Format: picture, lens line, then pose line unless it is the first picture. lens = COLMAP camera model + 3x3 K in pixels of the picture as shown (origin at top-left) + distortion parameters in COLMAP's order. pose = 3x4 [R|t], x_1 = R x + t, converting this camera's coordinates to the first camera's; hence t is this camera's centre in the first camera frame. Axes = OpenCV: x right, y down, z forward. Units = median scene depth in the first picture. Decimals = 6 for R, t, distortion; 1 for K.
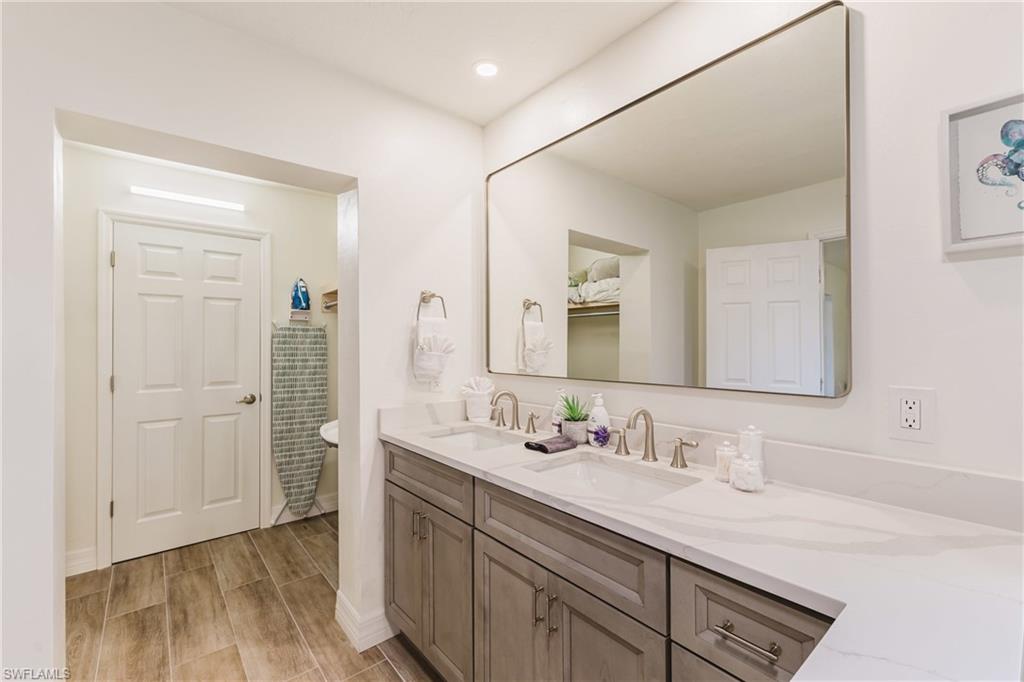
lens RADIAL K [[438.9, 0, 512.7], [0, 438.9, 341.2], [0, 0, 1]] dist [0.014163, -0.002935]
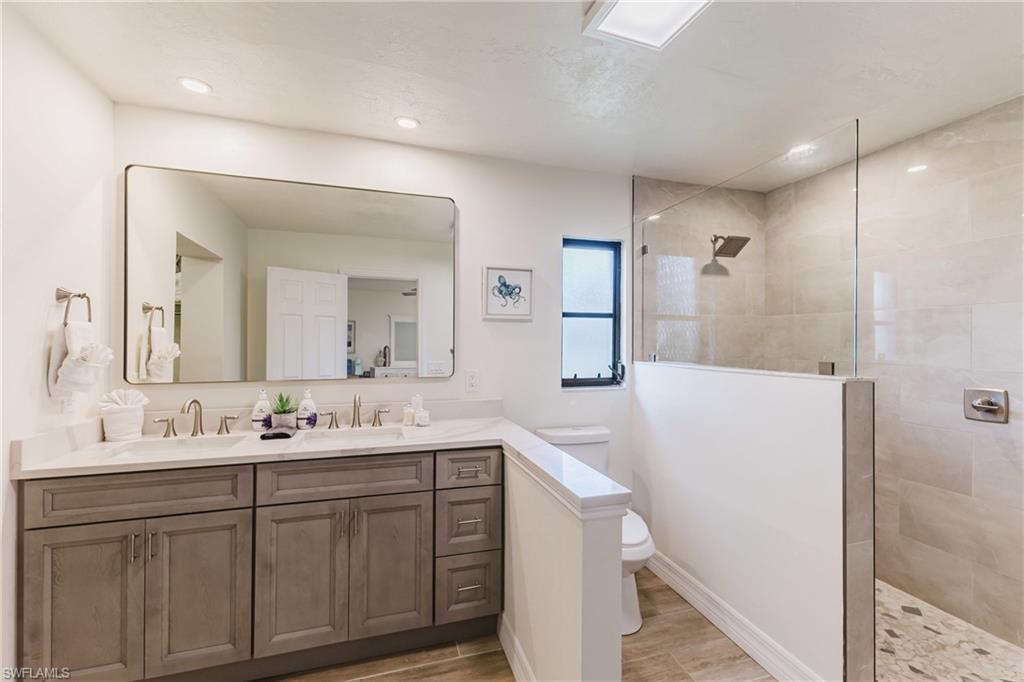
lens RADIAL K [[438.9, 0, 515.2], [0, 438.9, 342.9], [0, 0, 1]] dist [0.014163, -0.002935]
pose [[0.383003, 0.006912, 0.923721, -0.846022], [-0.012206, 0.999923, -0.002421, -0.028701], [-0.923667, -0.010347, 0.383057, -0.106709]]
